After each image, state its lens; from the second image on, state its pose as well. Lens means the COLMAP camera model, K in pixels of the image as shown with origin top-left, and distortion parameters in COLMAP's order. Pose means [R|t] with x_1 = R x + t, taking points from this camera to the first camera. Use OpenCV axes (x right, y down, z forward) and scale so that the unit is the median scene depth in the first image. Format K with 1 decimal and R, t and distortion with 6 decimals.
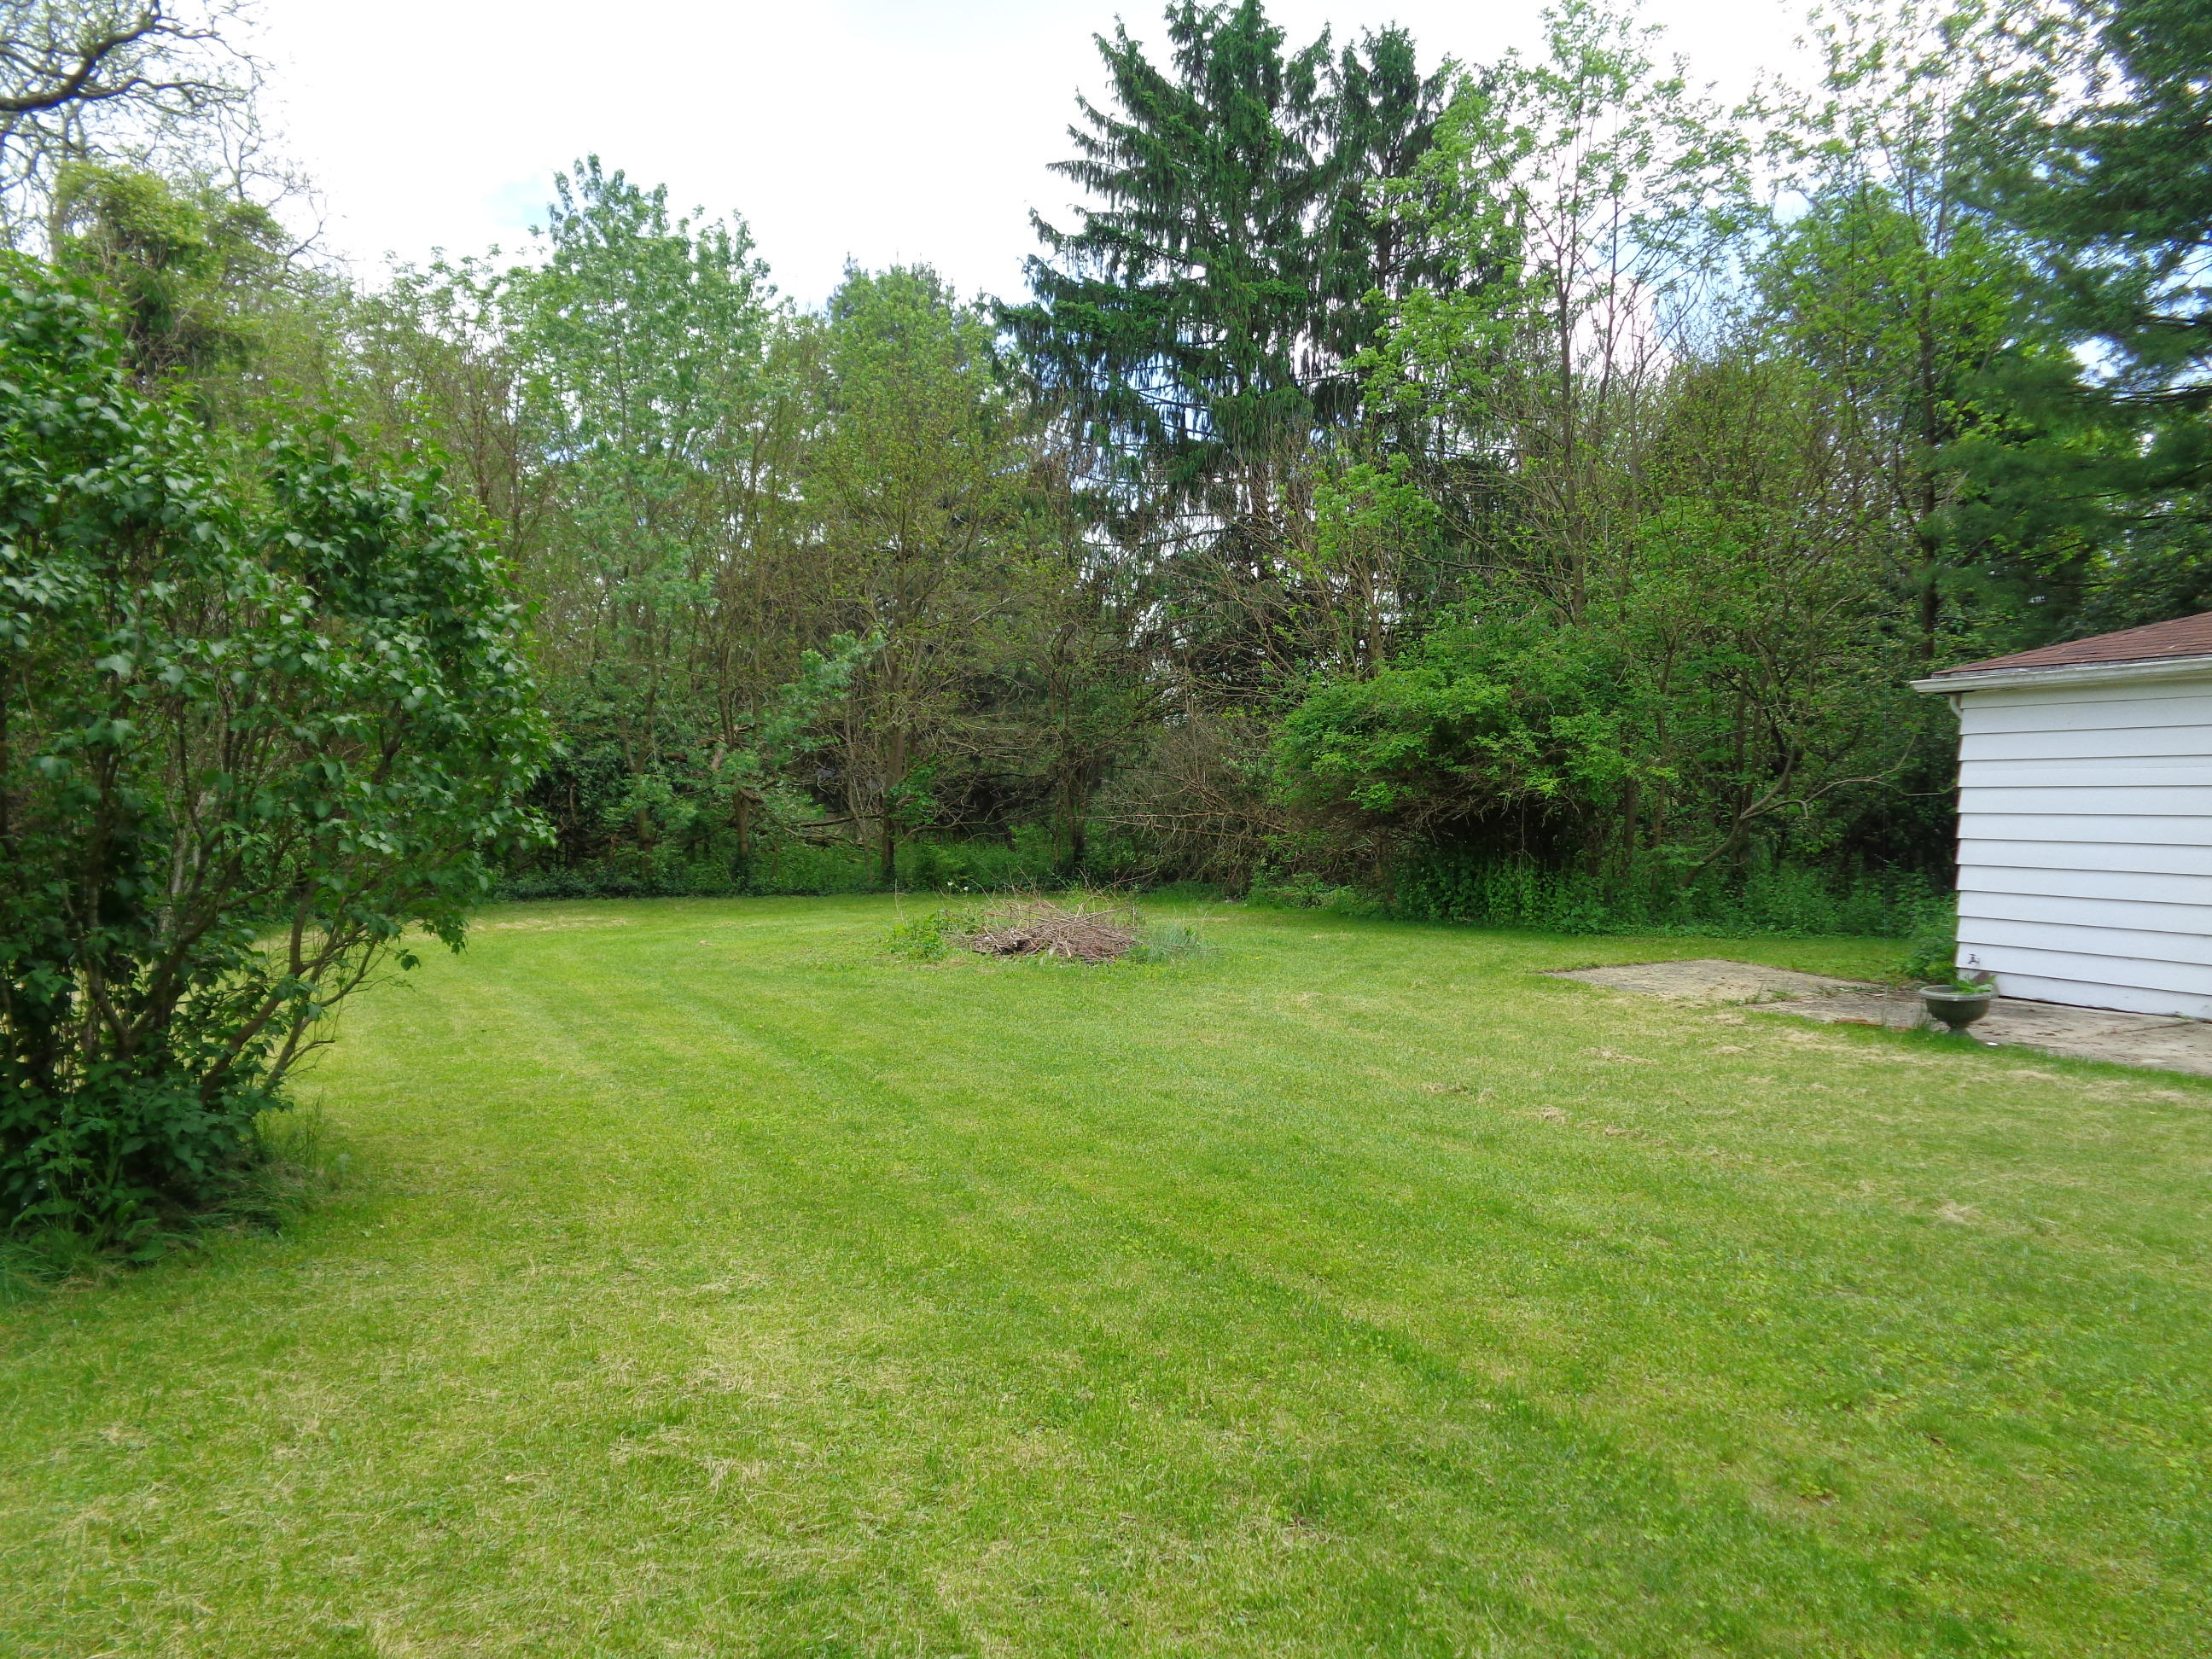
lens RADIAL K [[1696.0, 0, 1105.7], [0, 1696.0, 847.9], [0, 0, 1]] dist [0.027629, 0.004374]
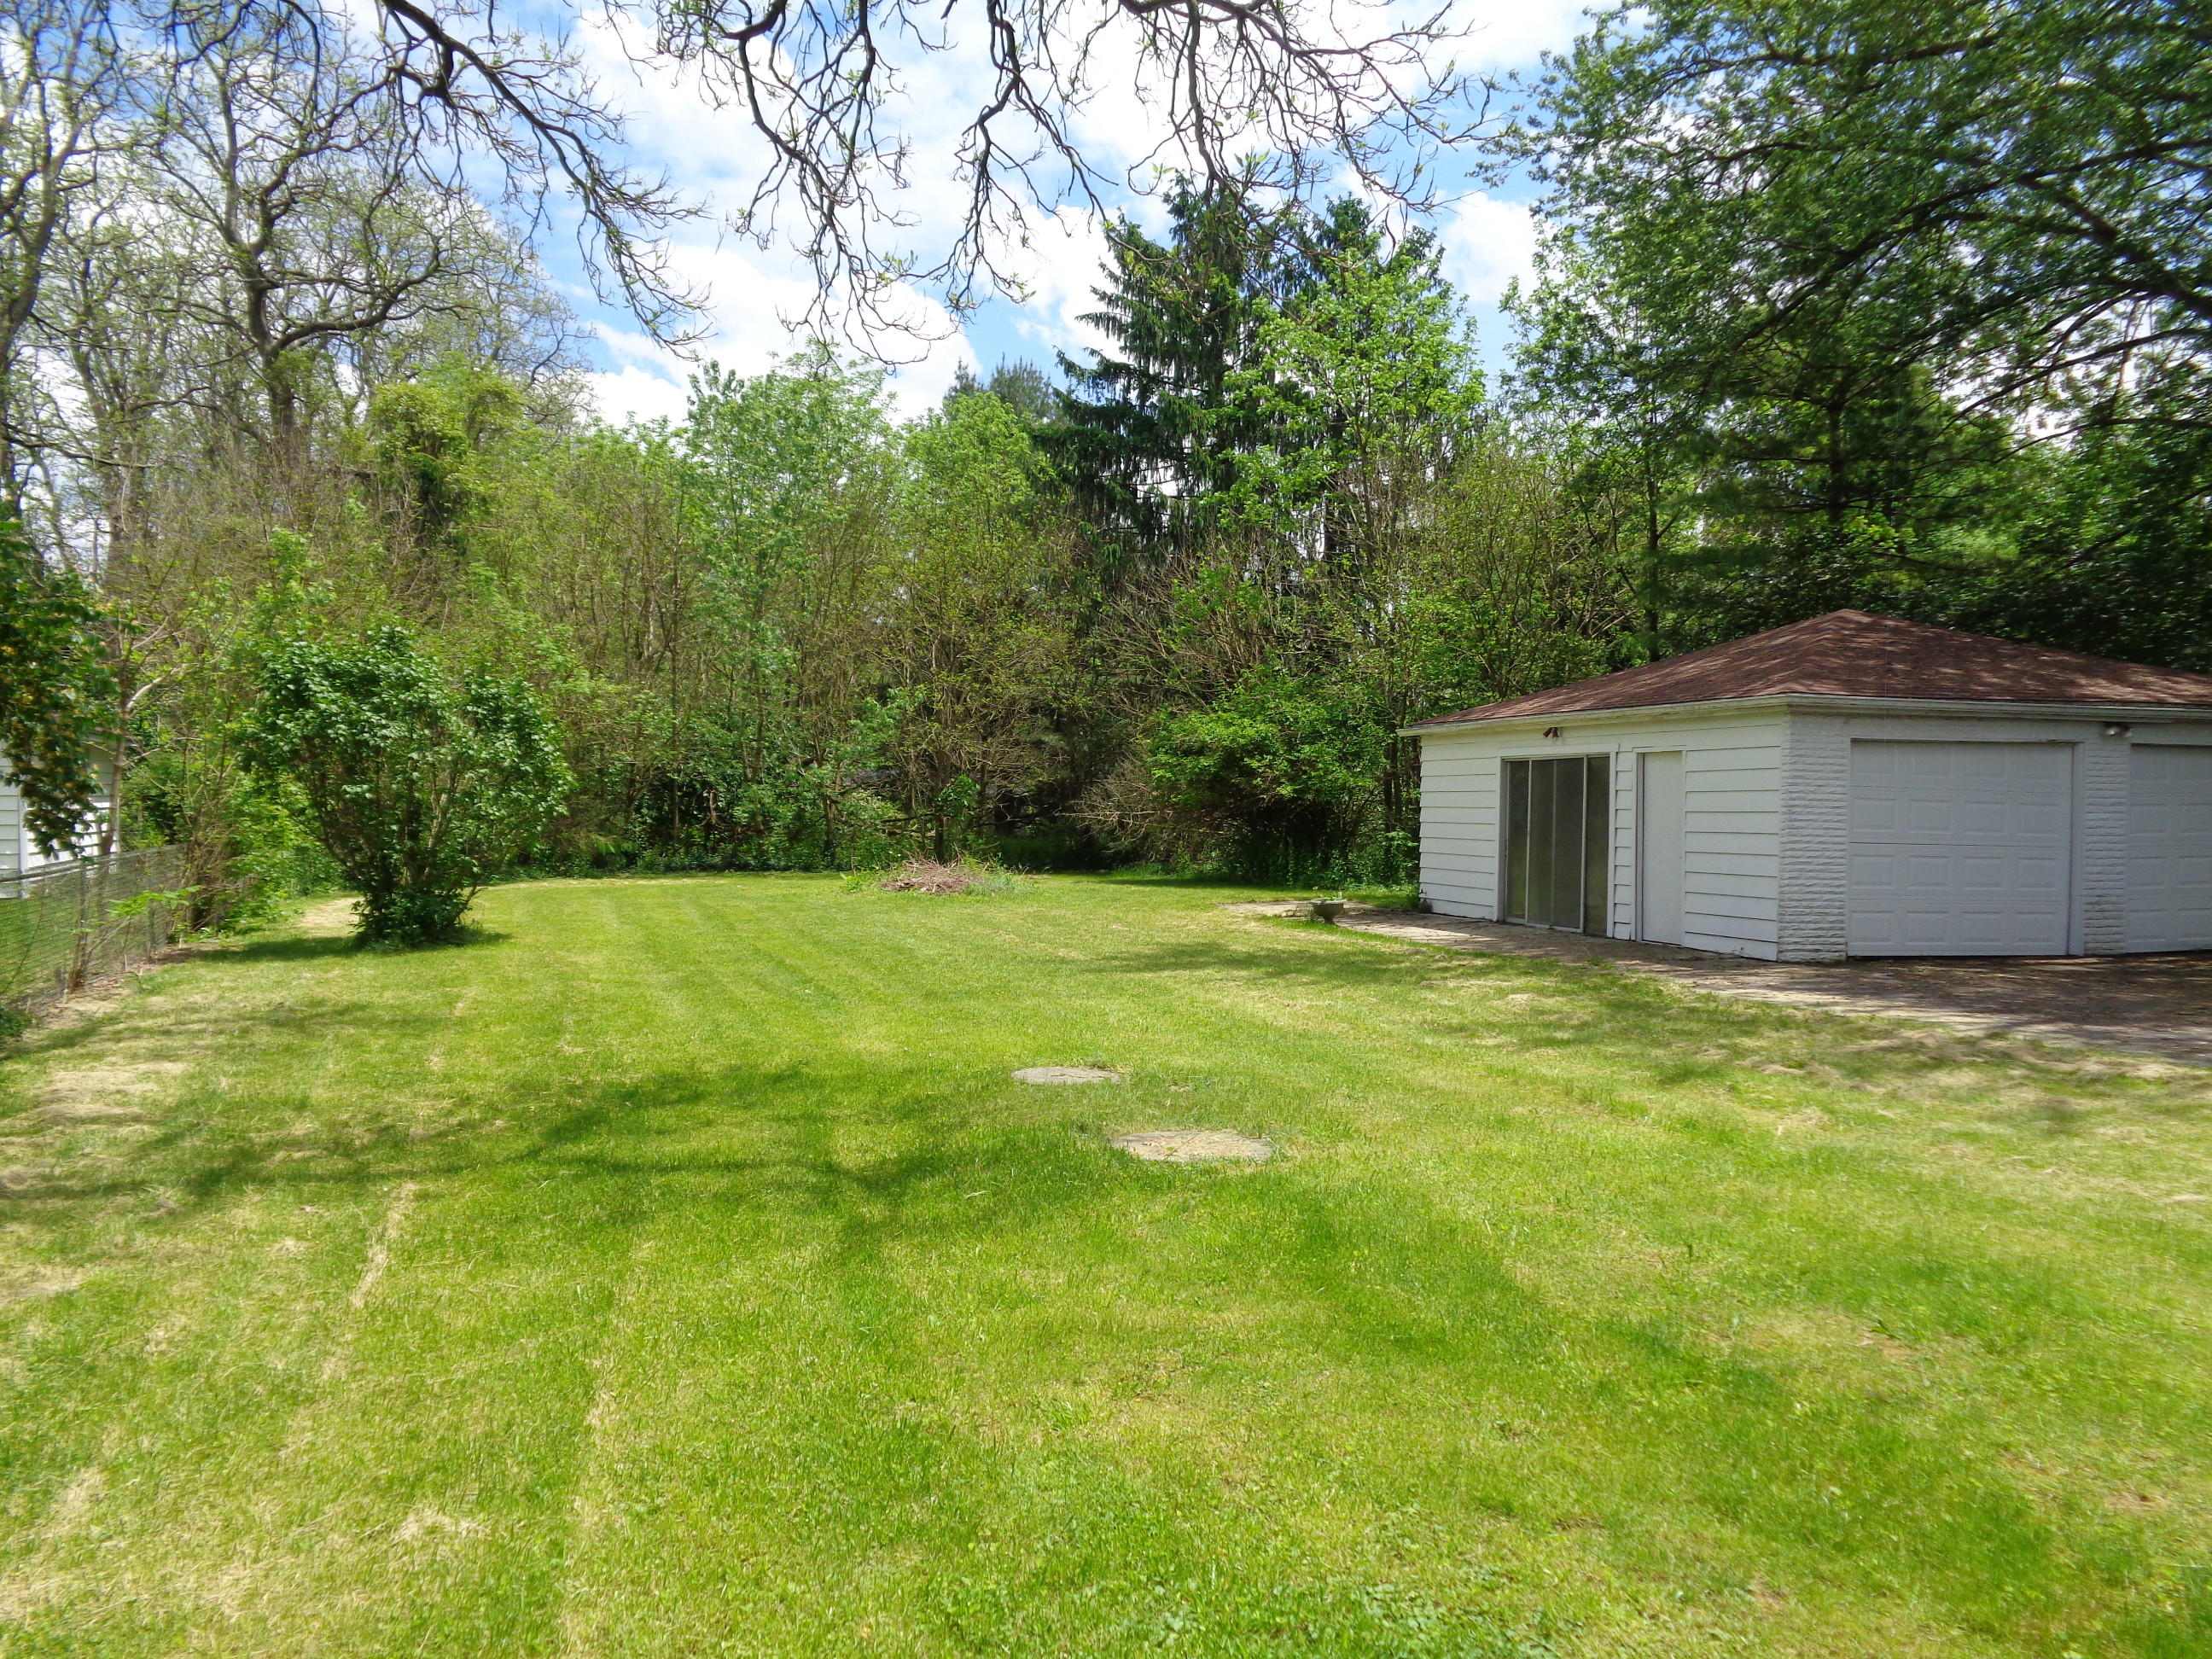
lens RADIAL K [[1696.0, 0, 1112.7], [0, 1696.0, 831.1], [0, 0, 1]] dist [0.027629, 0.004374]
pose [[0.991838, 0.001255, -0.127498, 0.189221], [-0.002904, 0.999914, -0.012754, 0.012130], [0.127471, 0.013020, 0.991757, -0.334795]]
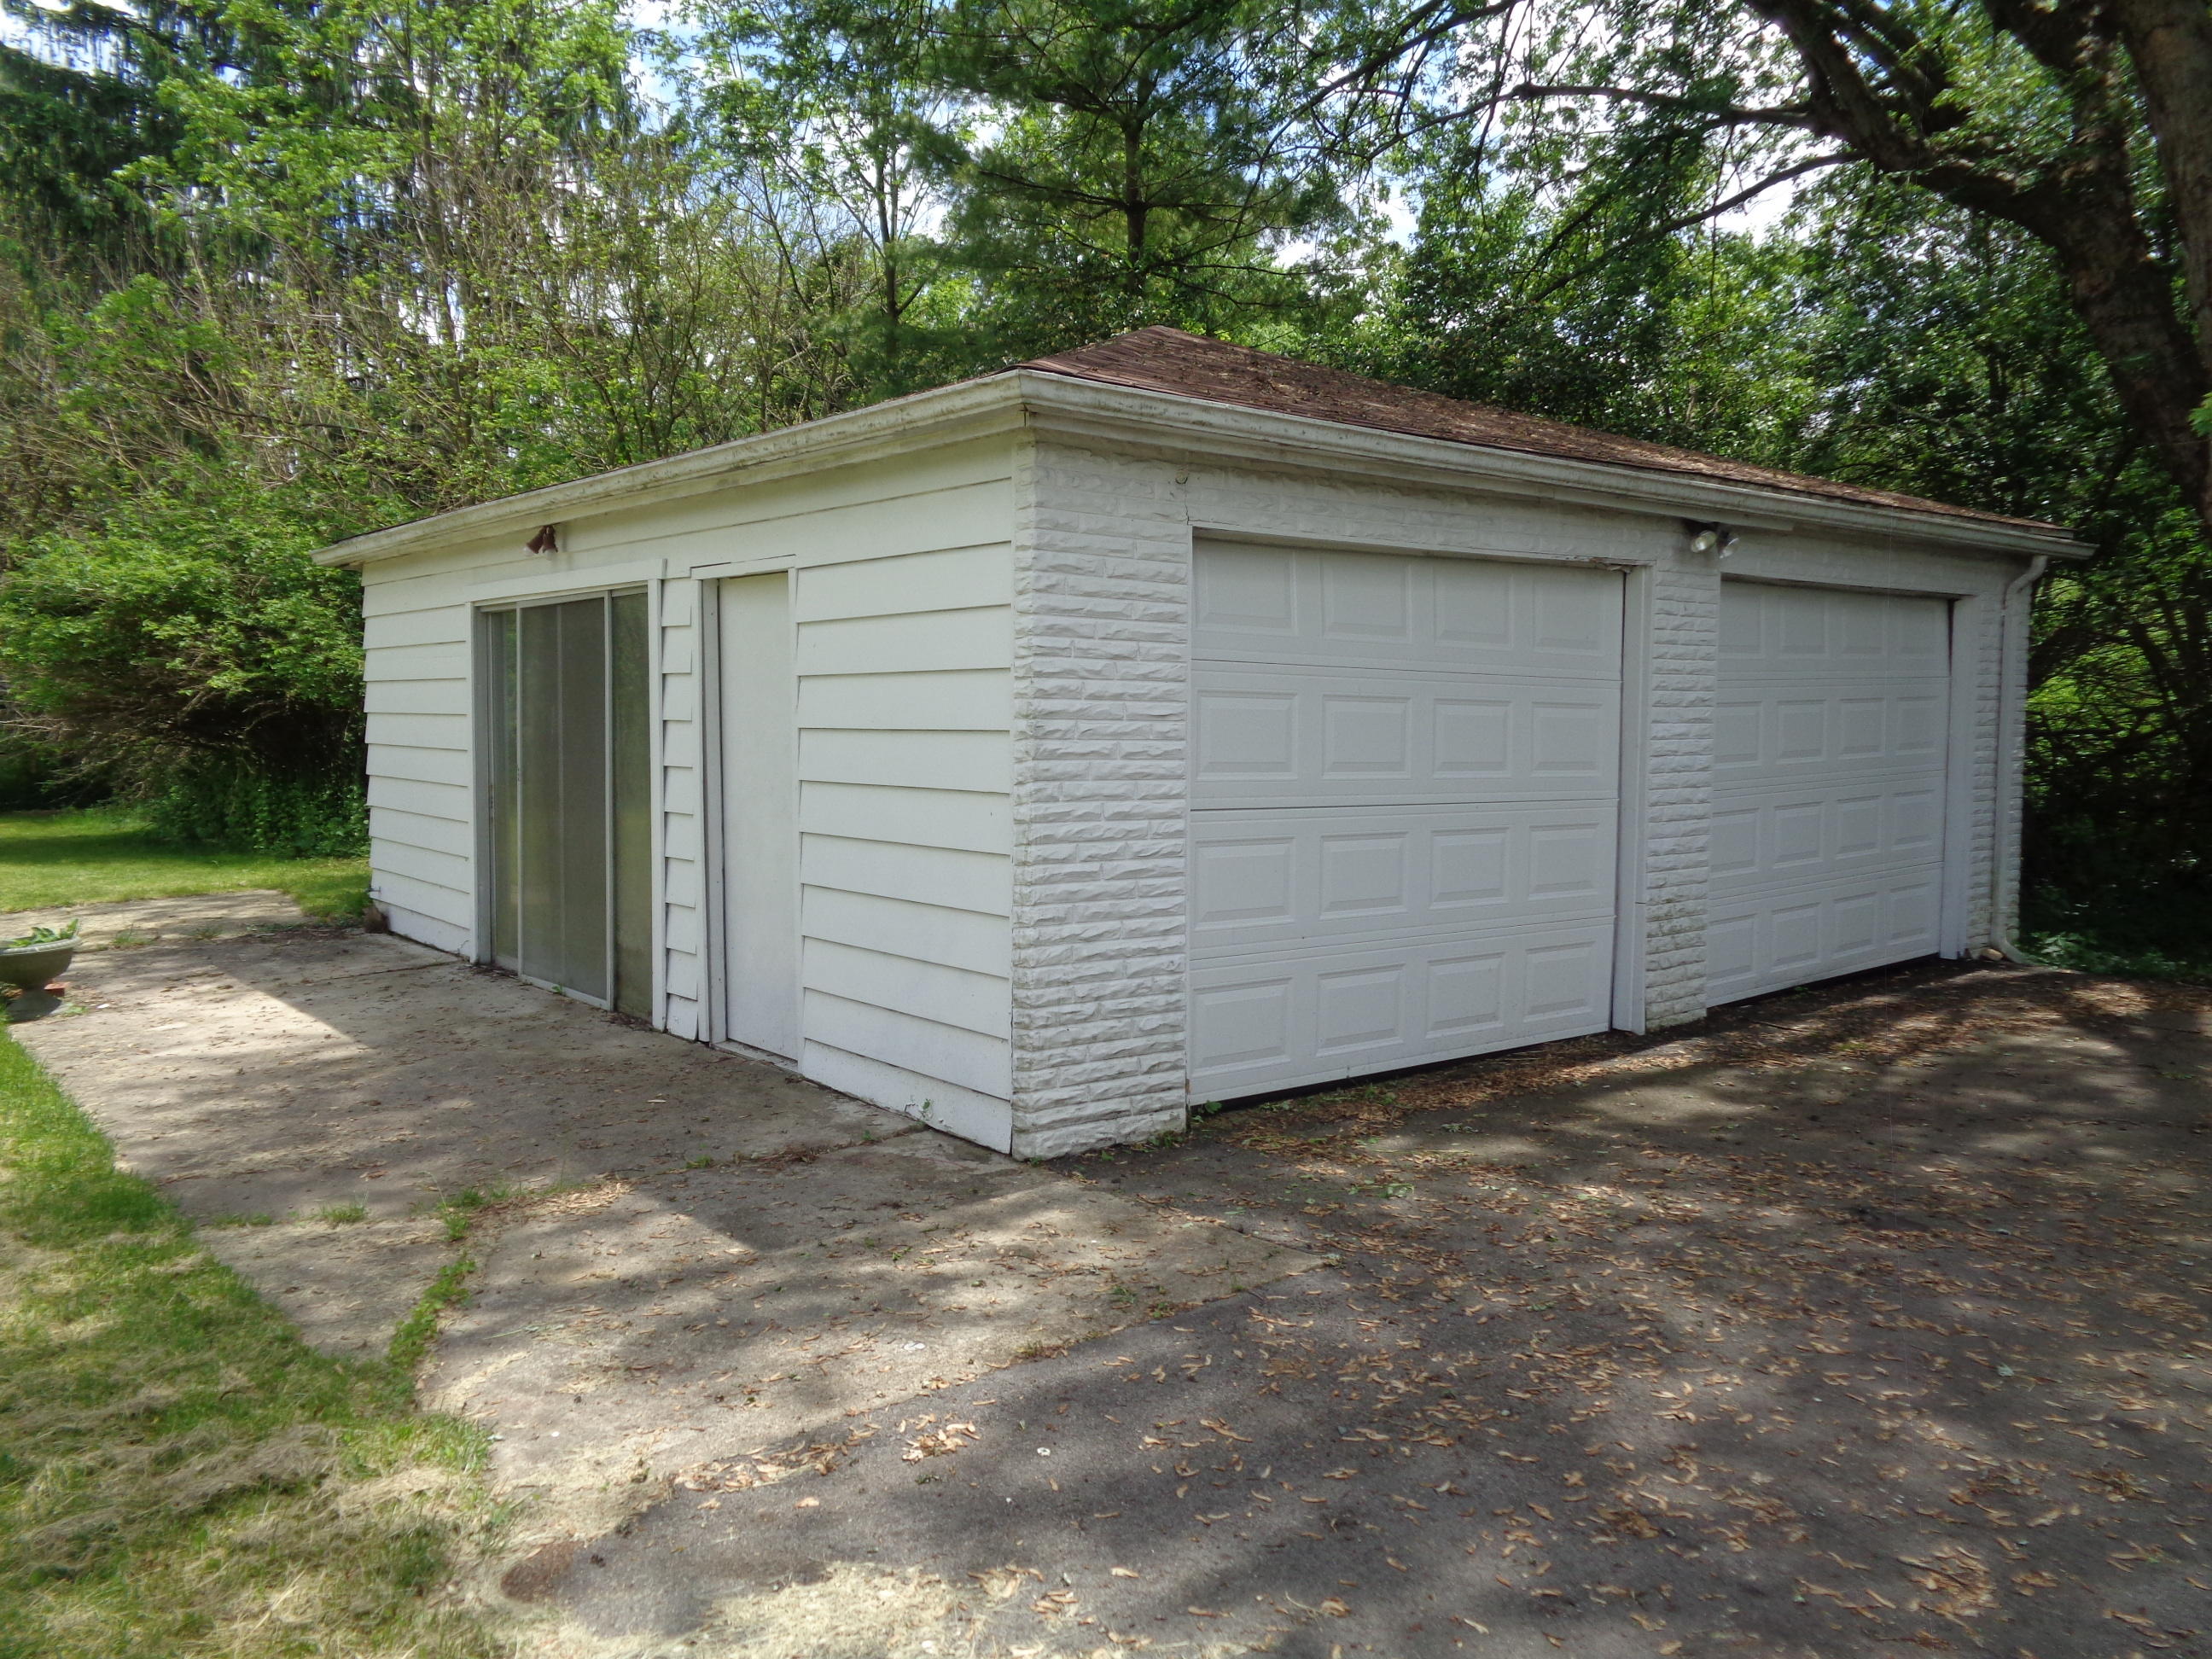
lens RADIAL K [[1696.0, 0, 1108.4], [0, 1696.0, 825.2], [0, 0, 1]] dist [0.027629, 0.004374]
pose [[0.966858, -0.024327, 0.254154, 0.293134], [0.012869, 0.998828, 0.046649, 0.000177], [-0.254991, -0.041832, 0.966038, 0.045785]]
